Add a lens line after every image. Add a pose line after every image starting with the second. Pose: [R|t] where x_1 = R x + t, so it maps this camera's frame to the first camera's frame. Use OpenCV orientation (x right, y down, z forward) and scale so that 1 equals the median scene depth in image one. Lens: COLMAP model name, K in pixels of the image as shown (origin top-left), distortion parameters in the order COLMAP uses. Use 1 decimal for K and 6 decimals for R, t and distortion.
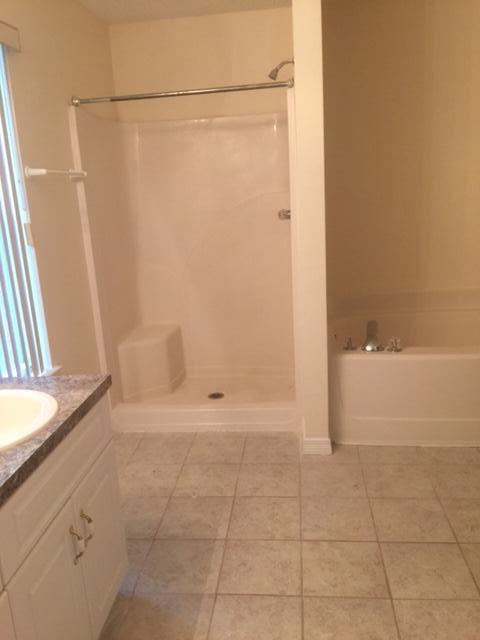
lens RADIAL K [[532.1, 0, 240.0], [0, 532.1, 320.0], [0, 0, 1]] dist [0.075763, -0.127675]
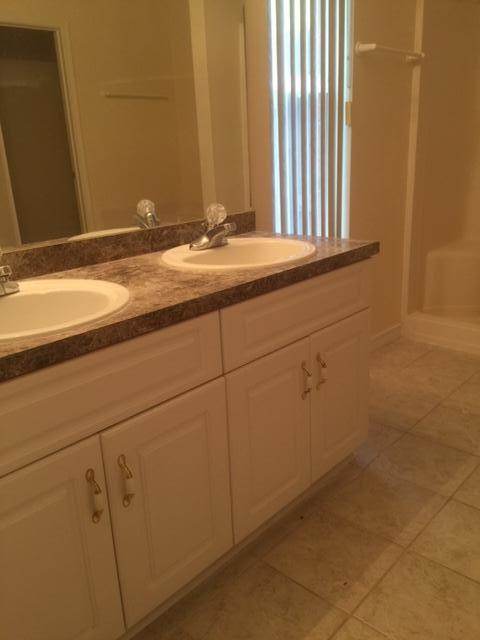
lens RADIAL K [[532.1, 0, 240.0], [0, 532.1, 320.0], [0, 0, 1]] dist [0.075763, -0.127675]
pose [[0.799177, 0.206974, -0.564339, 0.097906], [-0.142166, 0.977296, 0.157103, 0.092954], [0.584042, -0.045323, 0.810457, 0.044864]]
